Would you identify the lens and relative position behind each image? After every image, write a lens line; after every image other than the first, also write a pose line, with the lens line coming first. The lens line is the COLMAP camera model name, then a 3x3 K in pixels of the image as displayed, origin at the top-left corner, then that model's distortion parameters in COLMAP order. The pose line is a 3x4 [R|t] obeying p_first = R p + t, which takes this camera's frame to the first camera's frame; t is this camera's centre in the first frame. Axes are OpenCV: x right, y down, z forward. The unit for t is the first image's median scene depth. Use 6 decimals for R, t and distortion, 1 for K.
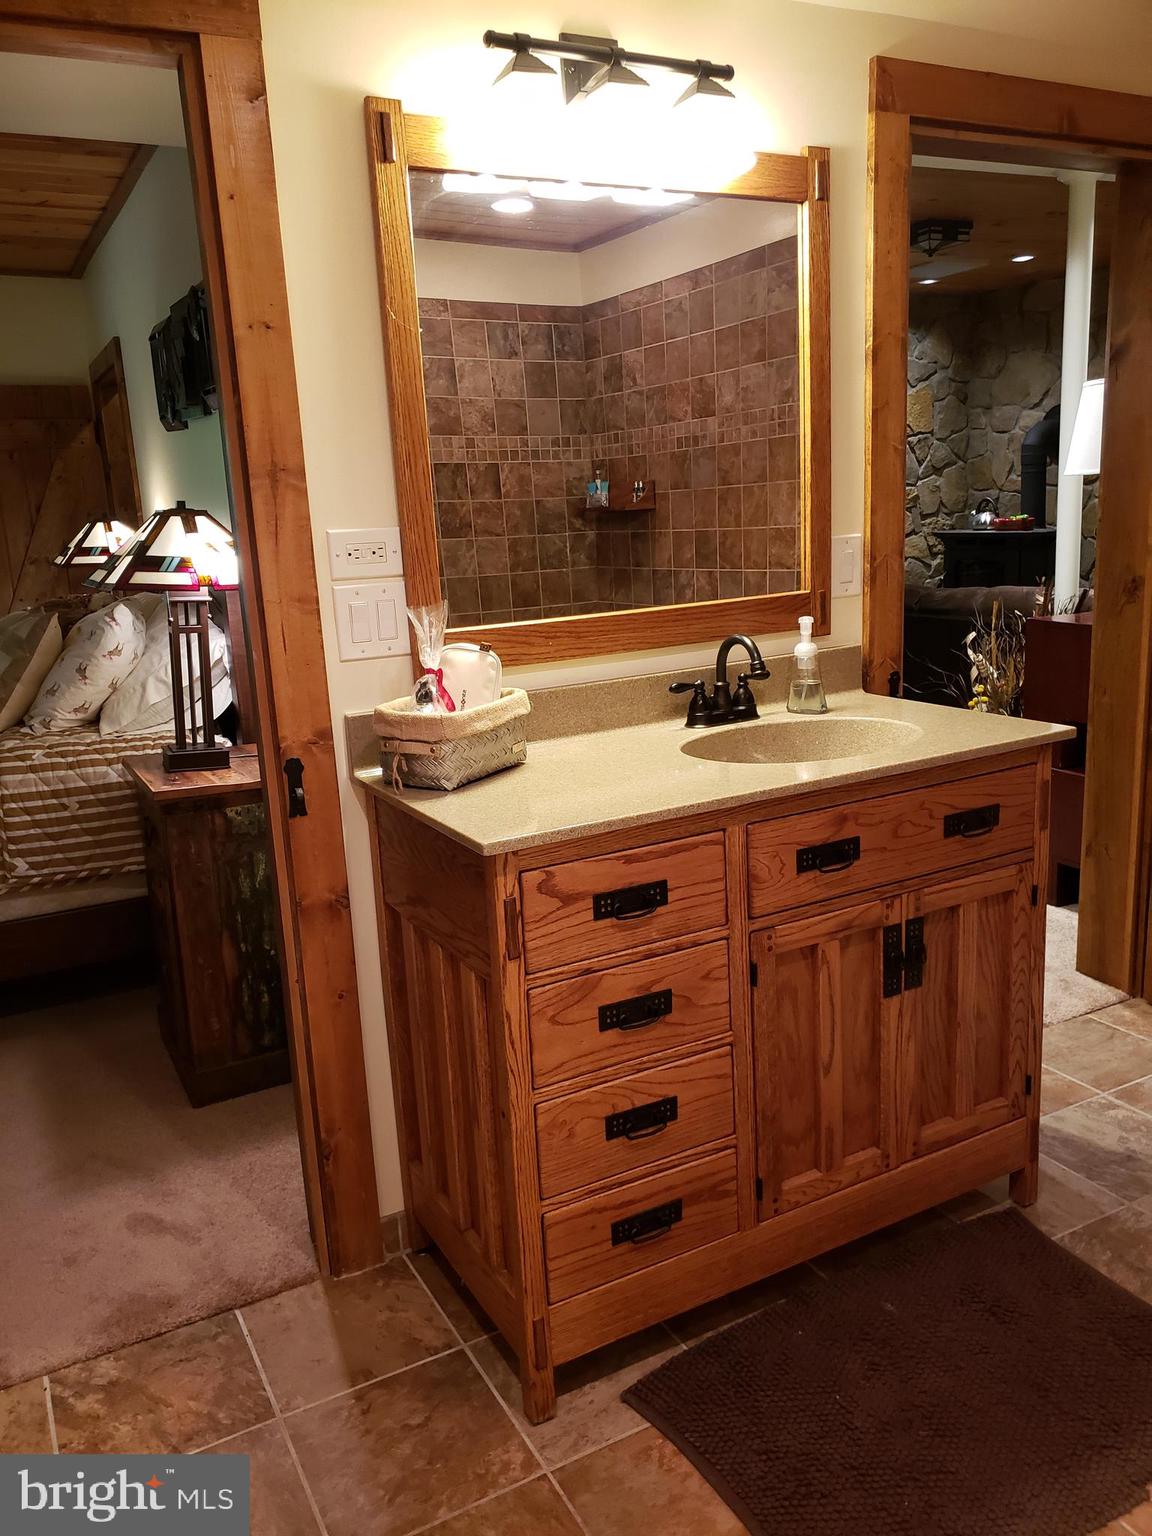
lens RADIAL K [[1198.1, 0, 576.0], [0, 1198.1, 768.0], [0, 0, 1]] dist [-0.000860, 0.053568]
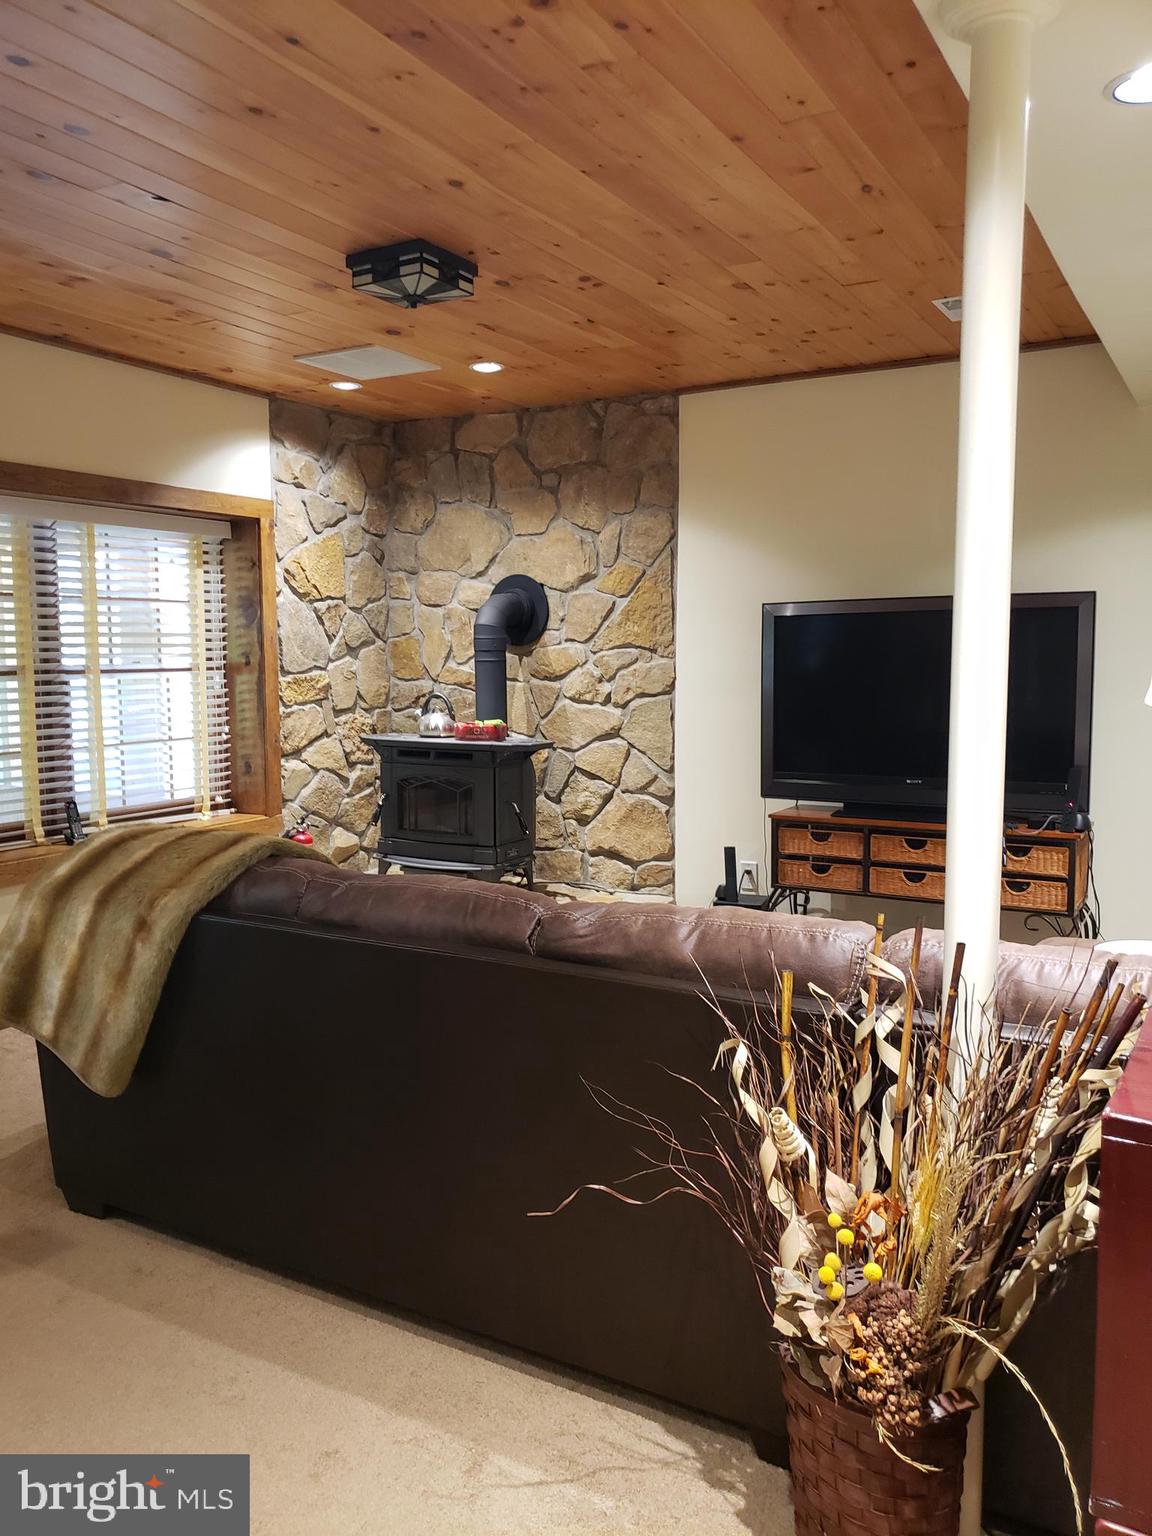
lens RADIAL K [[1209.6, 0, 542.9], [0, 1209.6, 762.0], [0, 0, 1]] dist [0.203573, -0.001341]
pose [[0.856352, 0.001052, 0.516391, 0.020507], [0.071590, 0.990100, -0.120737, -0.085683], [-0.511406, 0.140362, 0.847799, 0.332270]]
